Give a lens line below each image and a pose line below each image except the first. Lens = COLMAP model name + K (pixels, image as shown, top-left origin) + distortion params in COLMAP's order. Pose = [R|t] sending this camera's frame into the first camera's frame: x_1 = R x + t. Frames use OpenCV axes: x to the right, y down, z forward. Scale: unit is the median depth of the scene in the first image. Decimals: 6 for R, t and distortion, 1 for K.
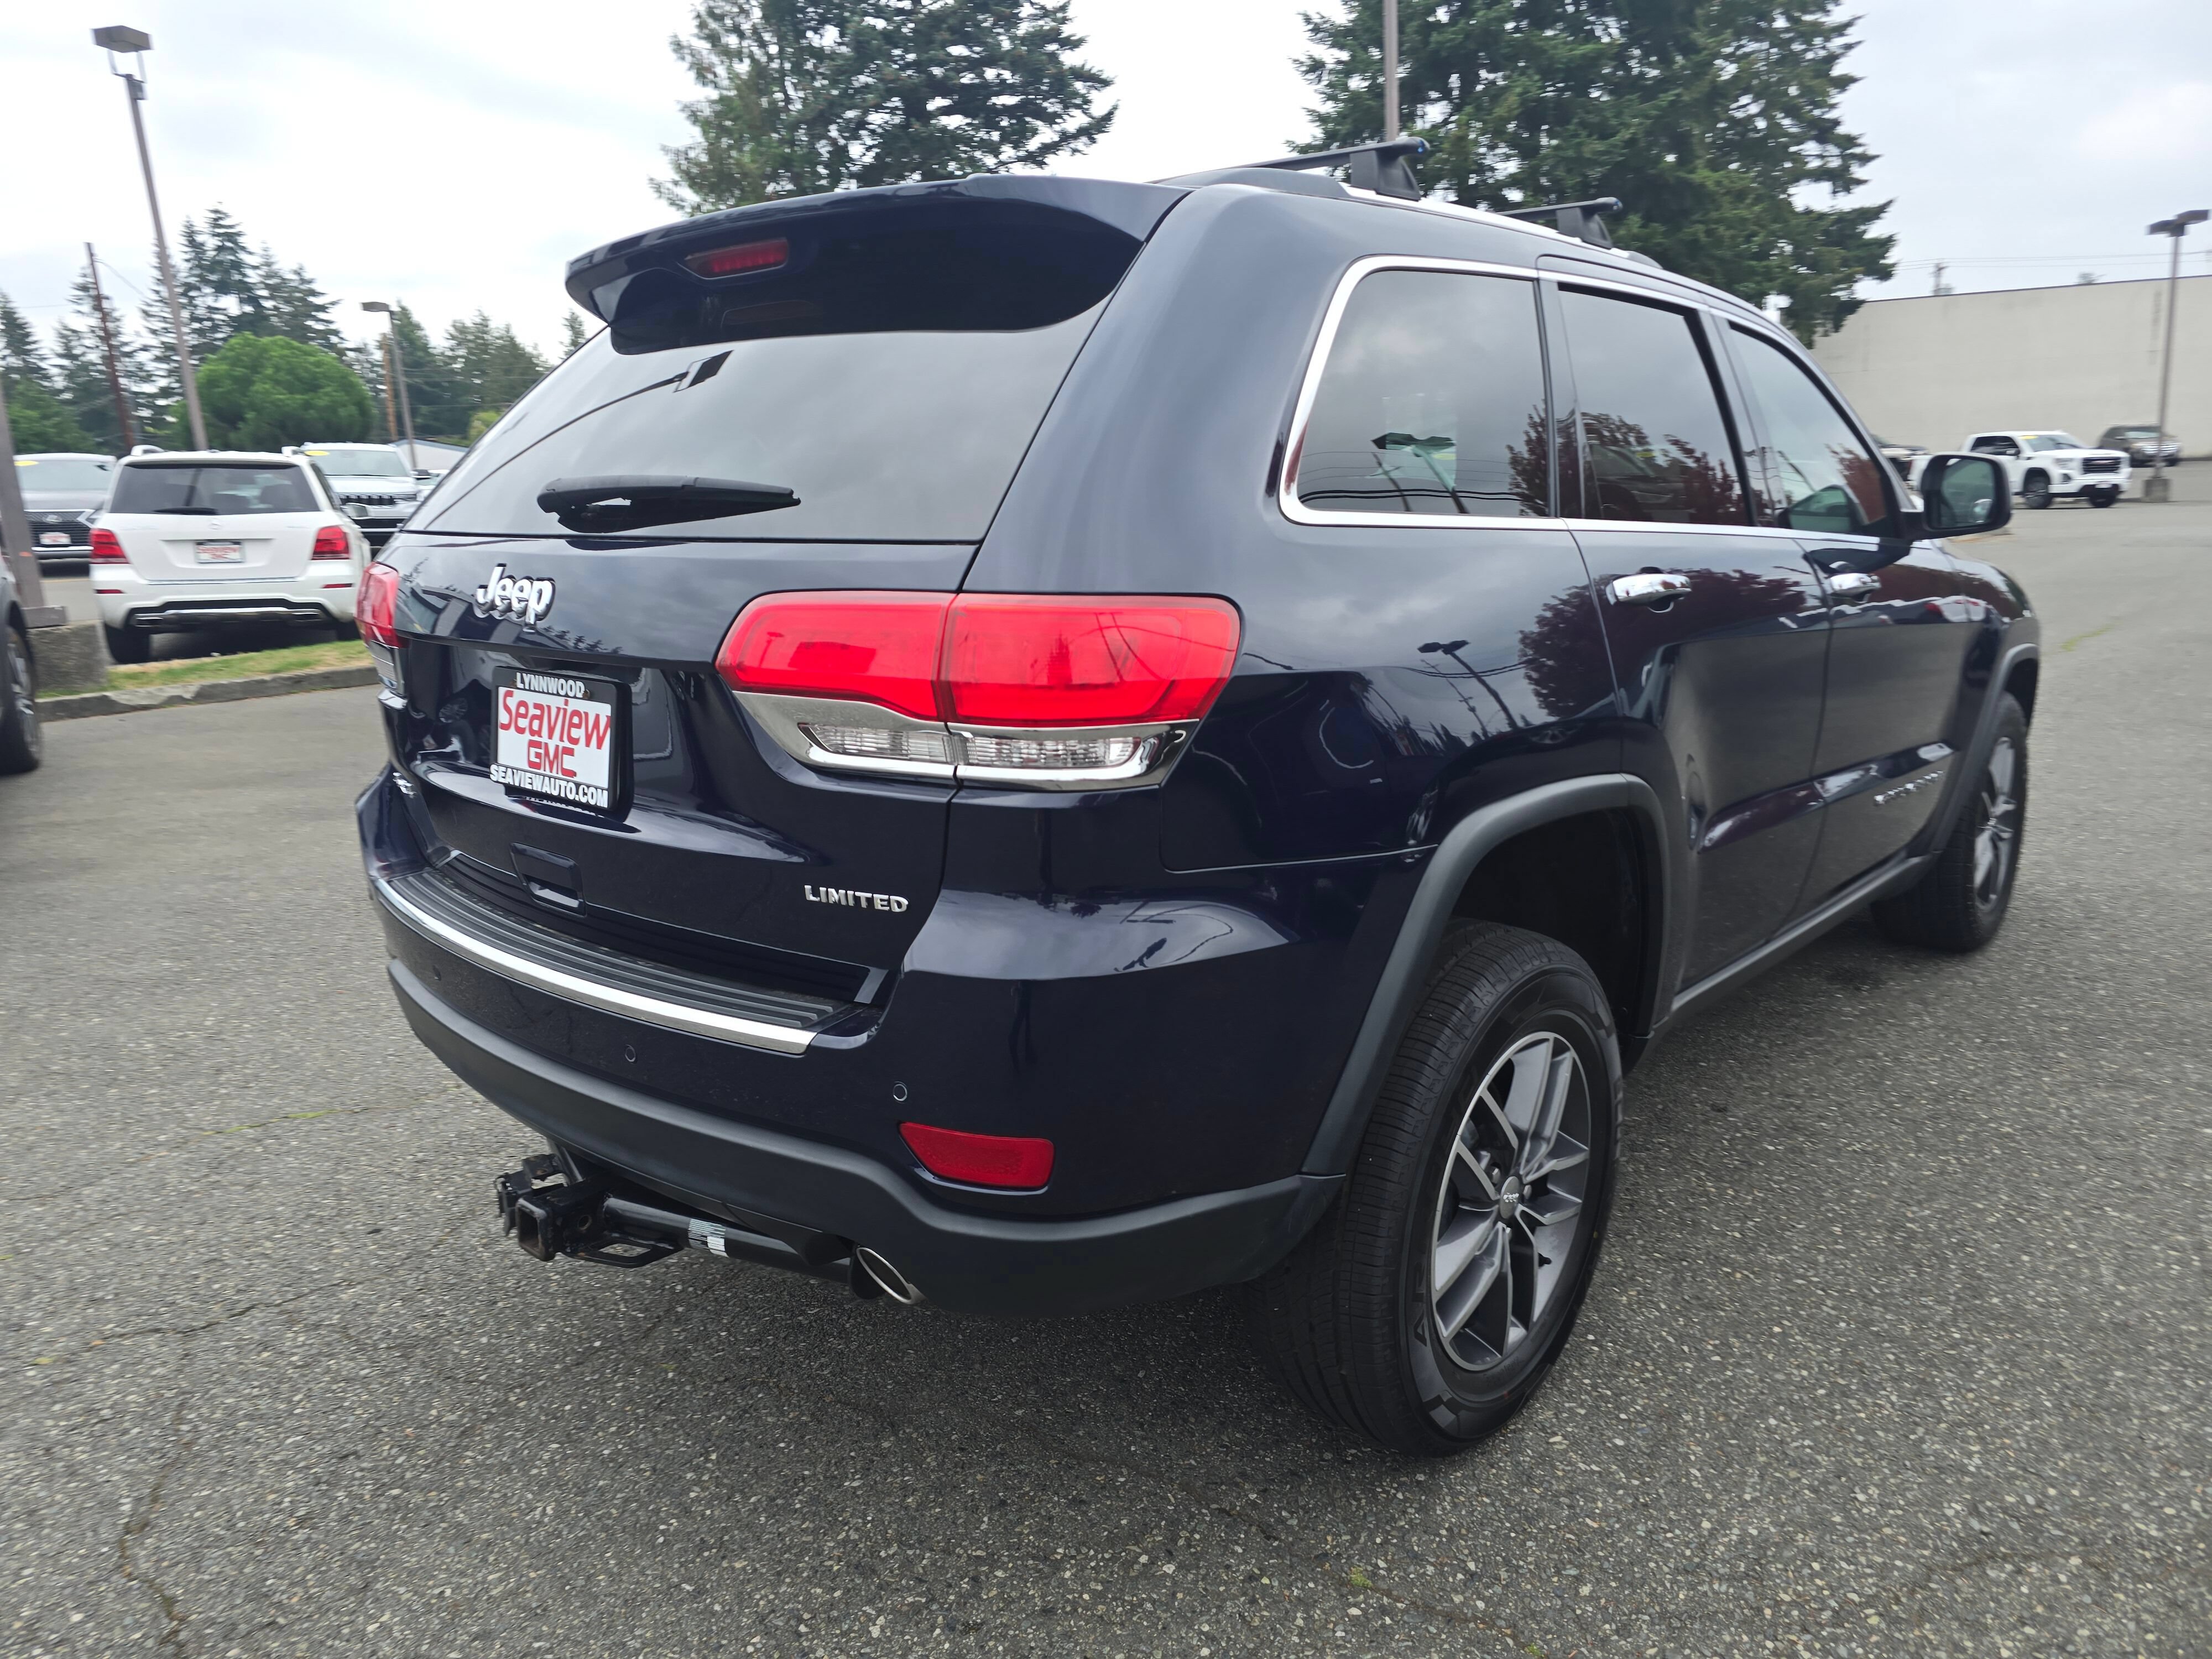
lens RADIAL K [[1546.8, 0, 1073.4], [0, 1546.8, 856.9], [0, 0, 1]] dist [0.084041, -0.076977]
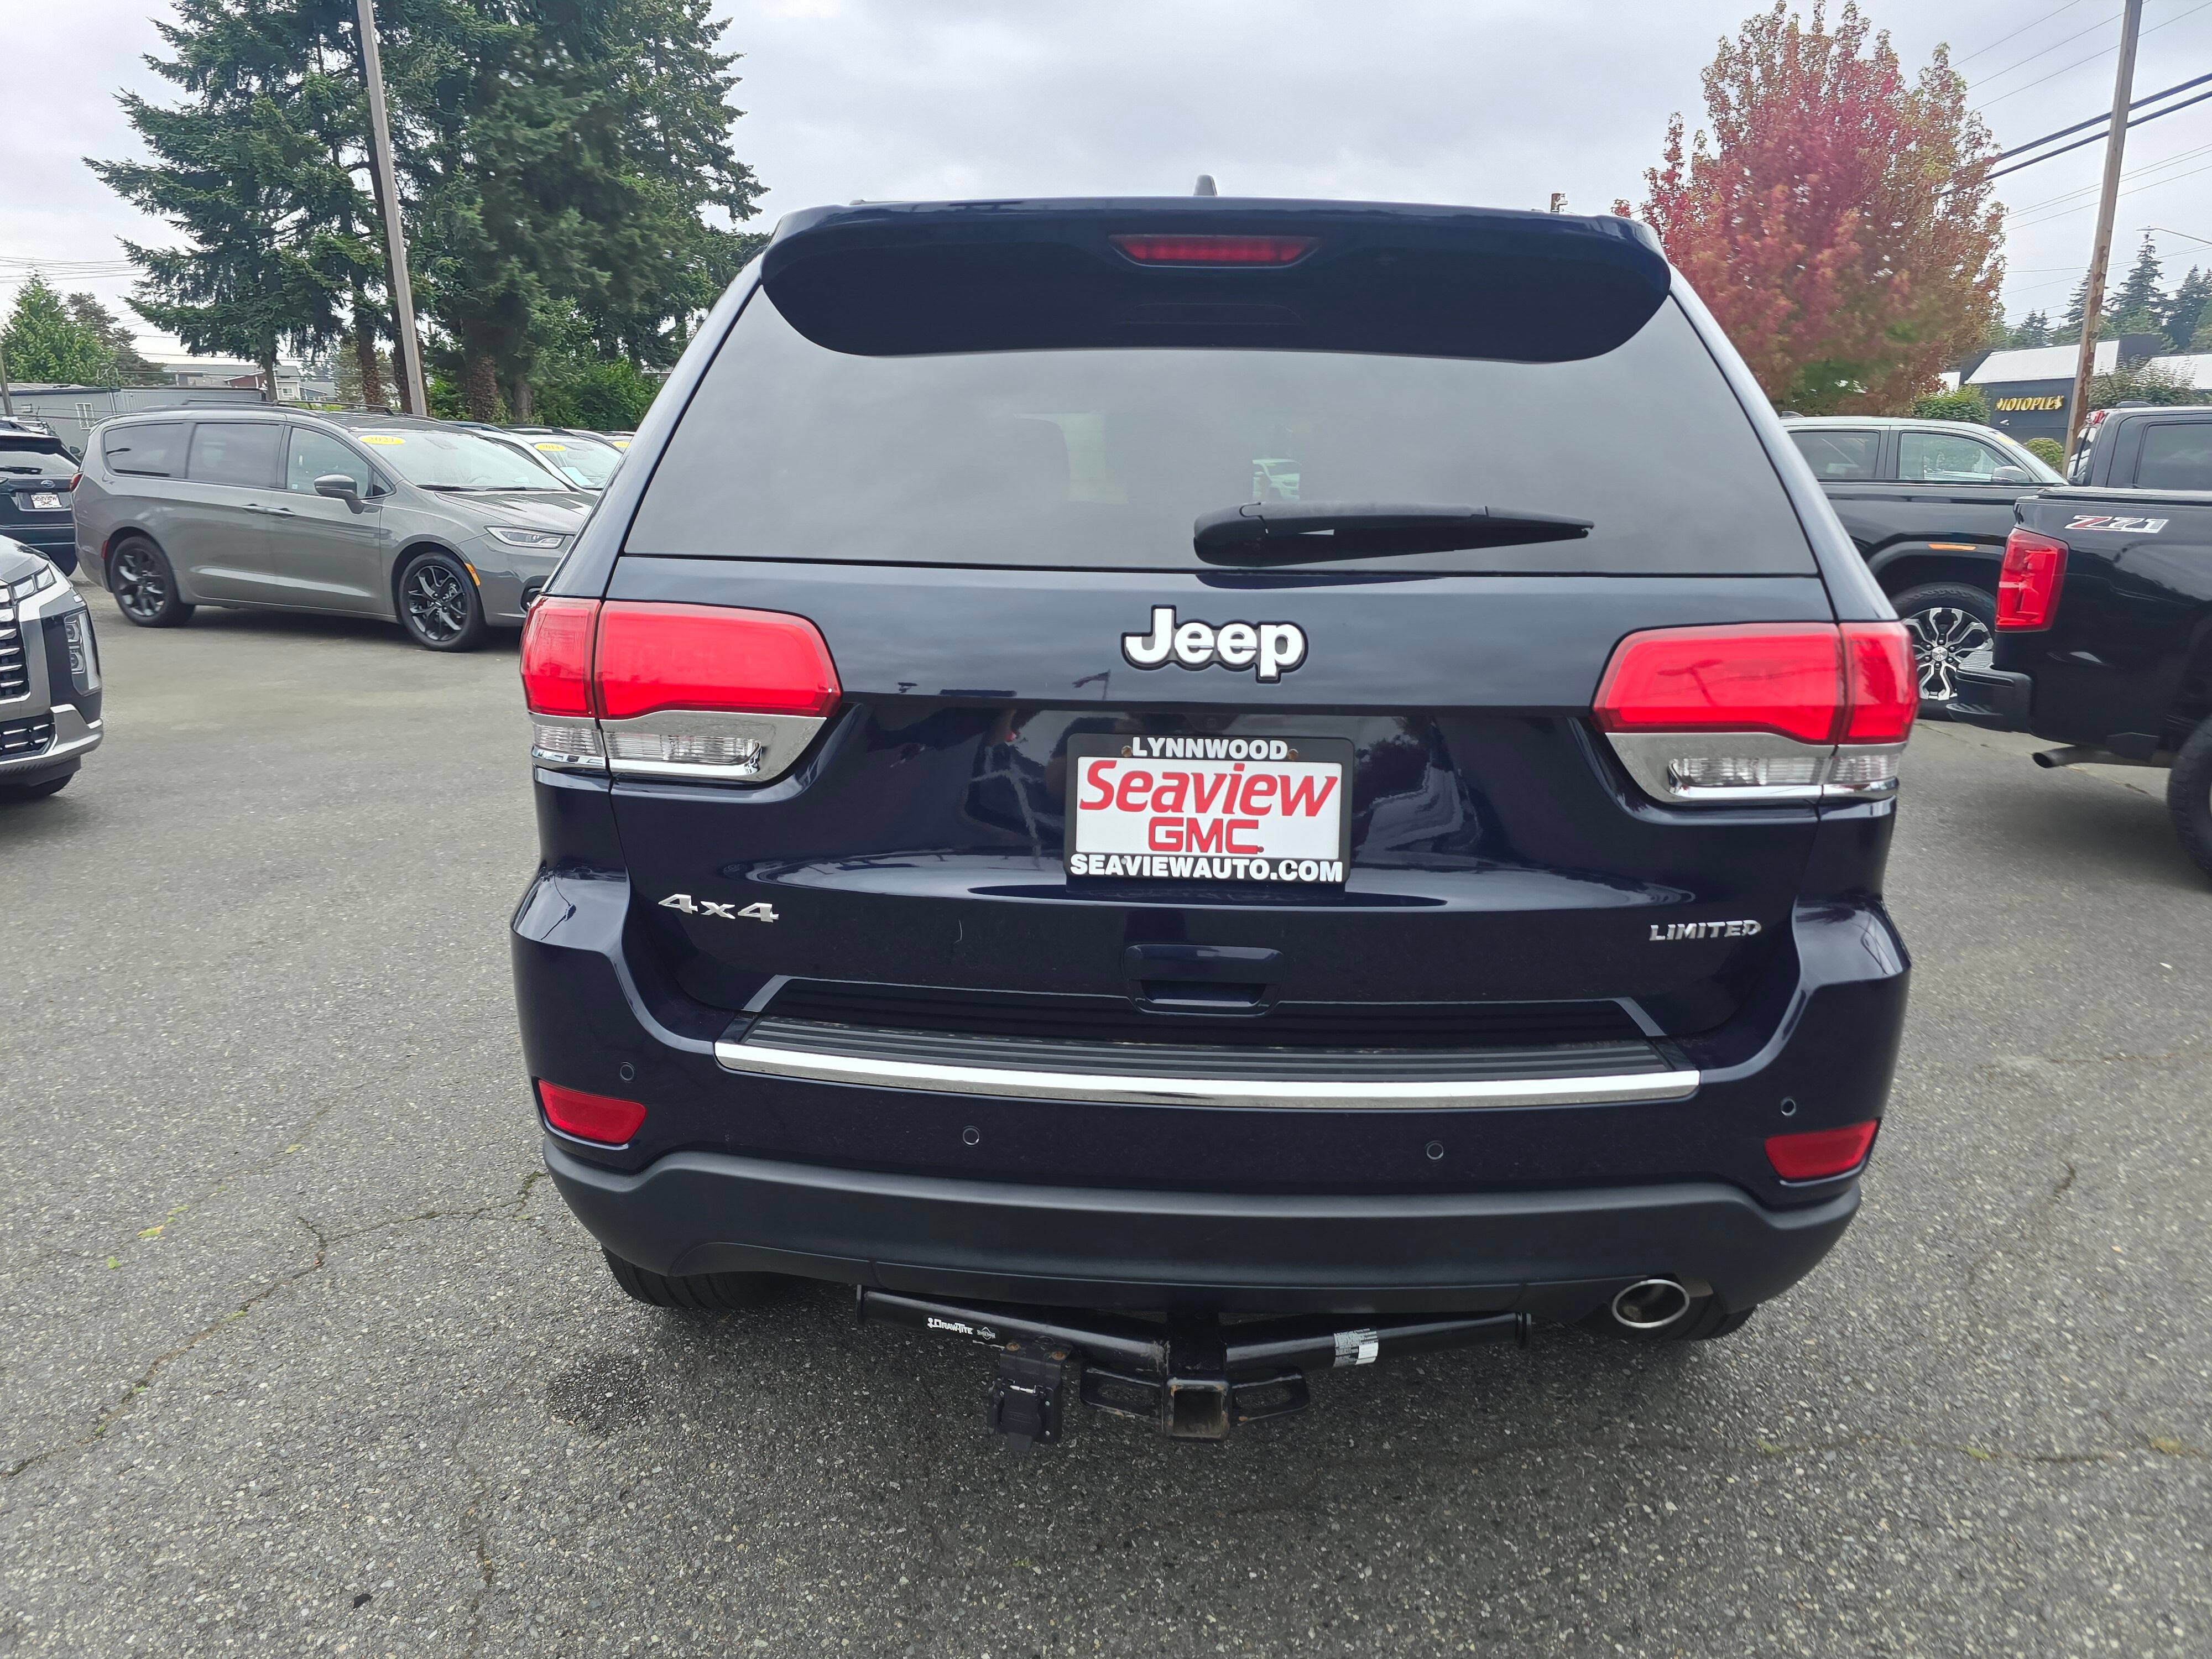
lens RADIAL K [[1563.2, 0, 1106.0], [0, 1563.2, 829.5], [0, 0, 1]] dist [0.062595, -0.003666]
pose [[0.757014, -0.117224, 0.642797, -0.881023], [0.125694, 0.991527, 0.032792, -0.097023], [-0.641194, 0.055971, 0.765335, 0.378727]]
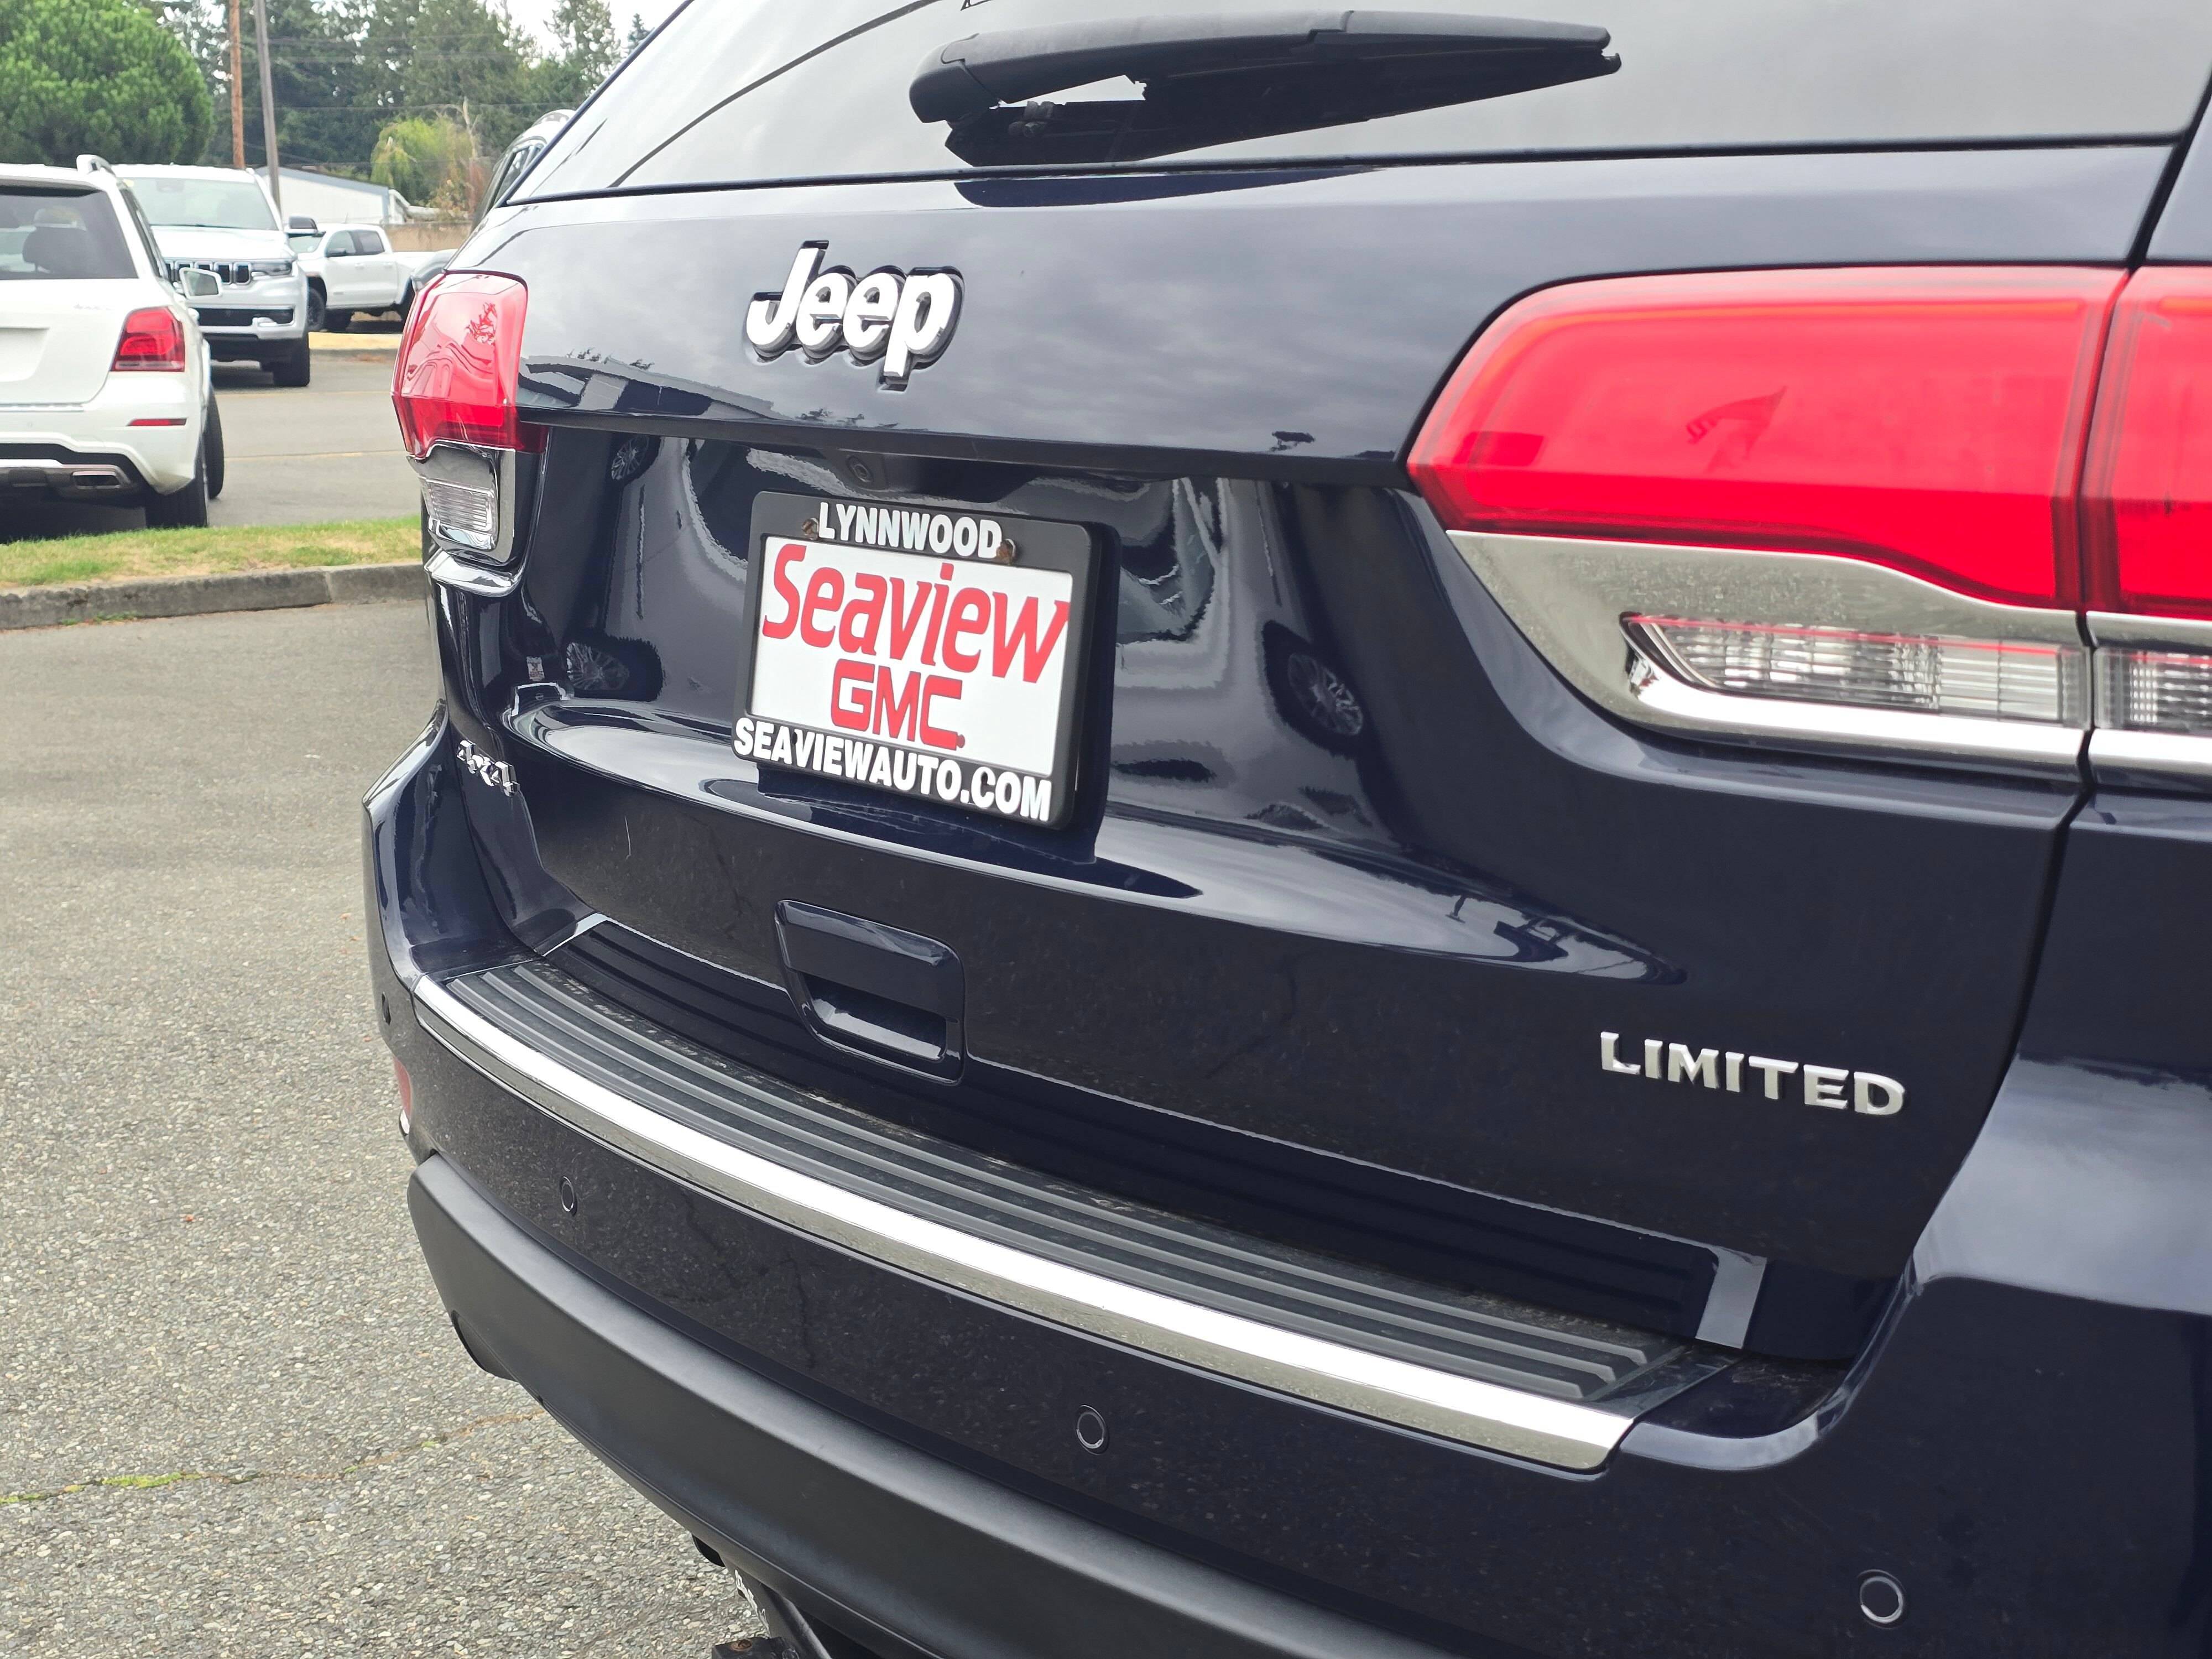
lens RADIAL K [[3061.9, 0, 1106.0], [0, 3061.9, 829.5], [0, 0, 1]] dist [0.188512, -0.438443]
pose [[0.991865, 0.039215, -0.121102, -0.170306], [-0.046053, 0.997468, -0.054188, 0.012717], [0.118671, 0.059324, 0.991160, 0.179187]]
